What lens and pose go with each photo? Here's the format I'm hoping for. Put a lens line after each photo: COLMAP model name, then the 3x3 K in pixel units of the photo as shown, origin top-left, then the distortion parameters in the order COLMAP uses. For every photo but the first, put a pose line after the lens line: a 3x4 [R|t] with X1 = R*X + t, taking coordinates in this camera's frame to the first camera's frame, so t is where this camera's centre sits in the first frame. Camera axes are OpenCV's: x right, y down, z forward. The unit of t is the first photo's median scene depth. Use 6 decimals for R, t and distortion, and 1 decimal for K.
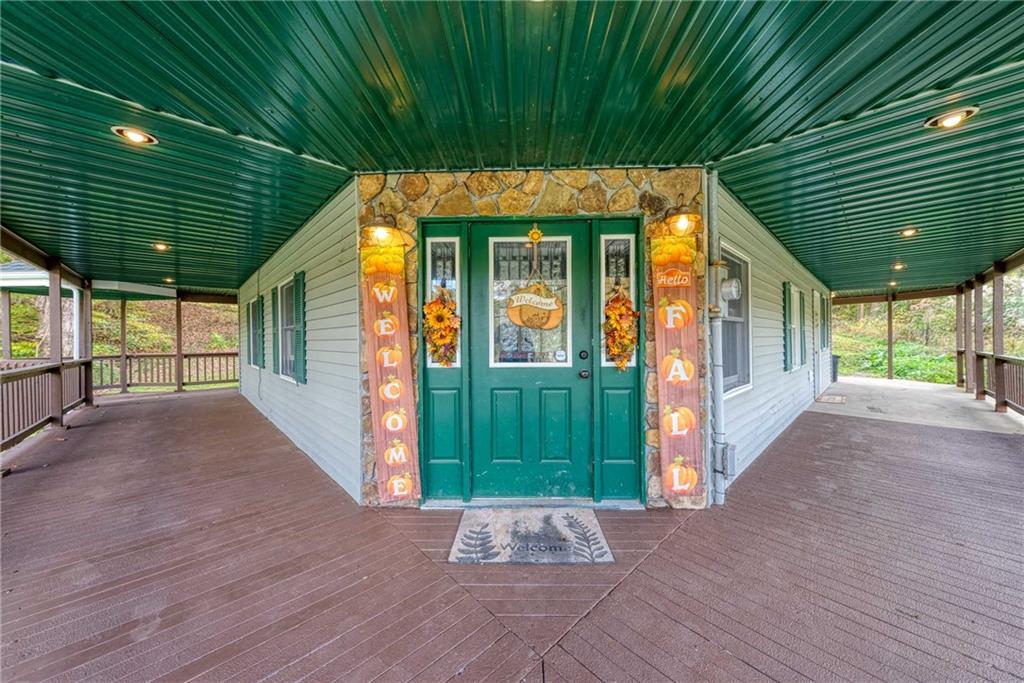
lens RADIAL K [[346.2, 0, 514.0], [0, 346.2, 339.3], [0, 0, 1]] dist [-0.000173, 0.000066]
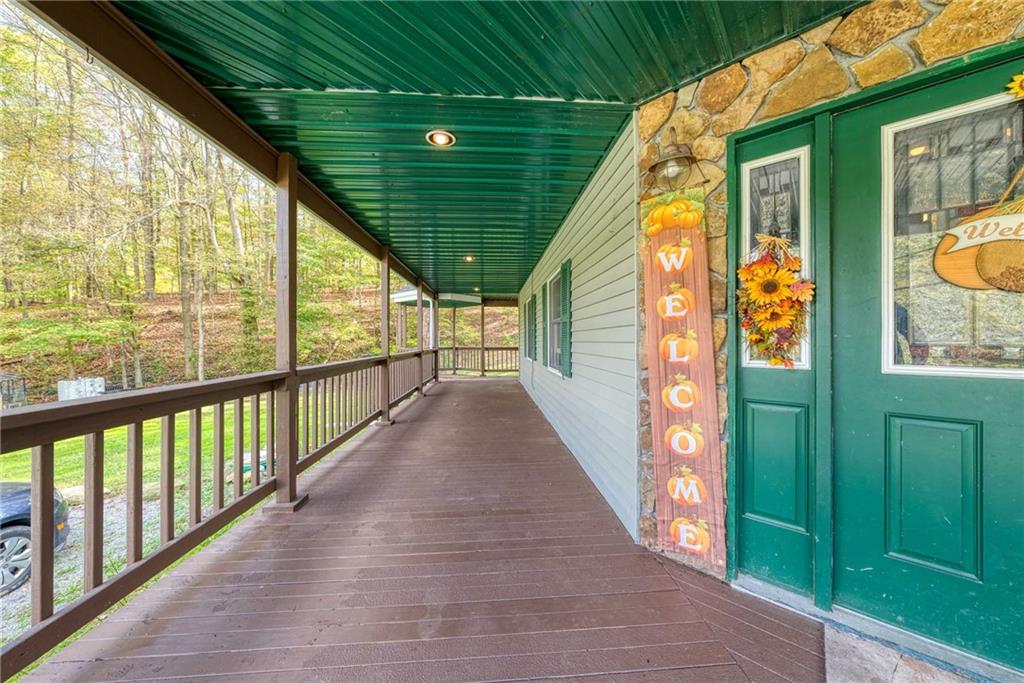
lens RADIAL K [[346.2, 0, 514.0], [0, 346.2, 339.3], [0, 0, 1]] dist [-0.000173, 0.000066]
pose [[0.770952, 0.006400, -0.636861, -0.171278], [-0.007628, 0.999971, 0.000814, 0.034472], [0.636847, 0.004230, 0.770978, 0.243762]]
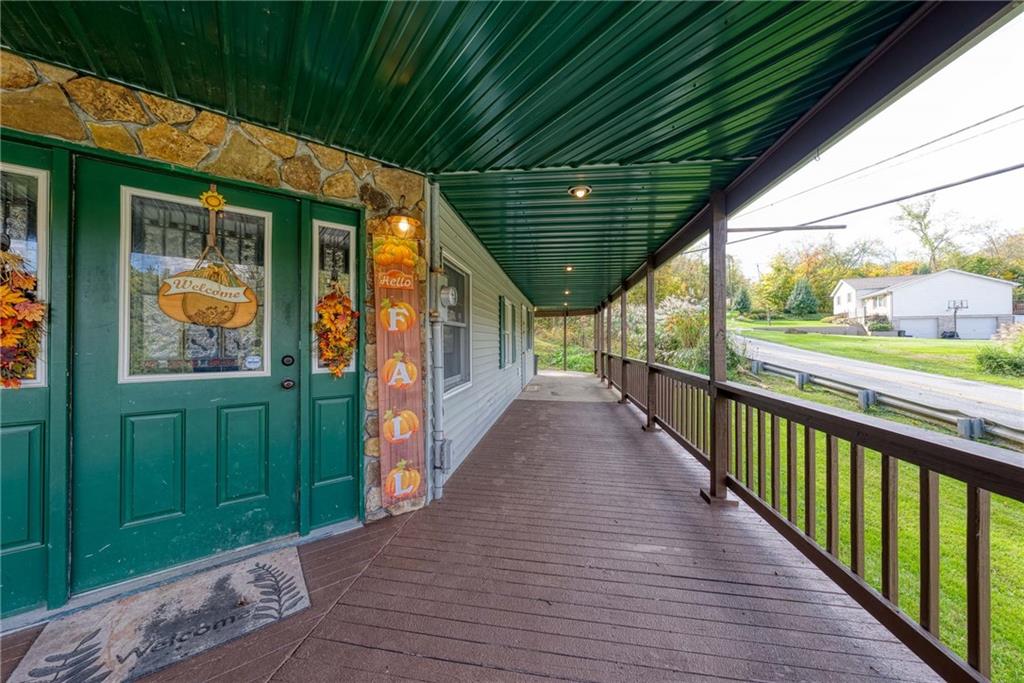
lens RADIAL K [[346.2, 0, 514.0], [0, 346.2, 339.3], [0, 0, 1]] dist [-0.000173, 0.000066]
pose [[0.786540, 0.010949, 0.617442, 0.115003], [-0.006375, 0.999933, -0.009611, -0.000808], [-0.617506, 0.003623, 0.786558, 0.022652]]
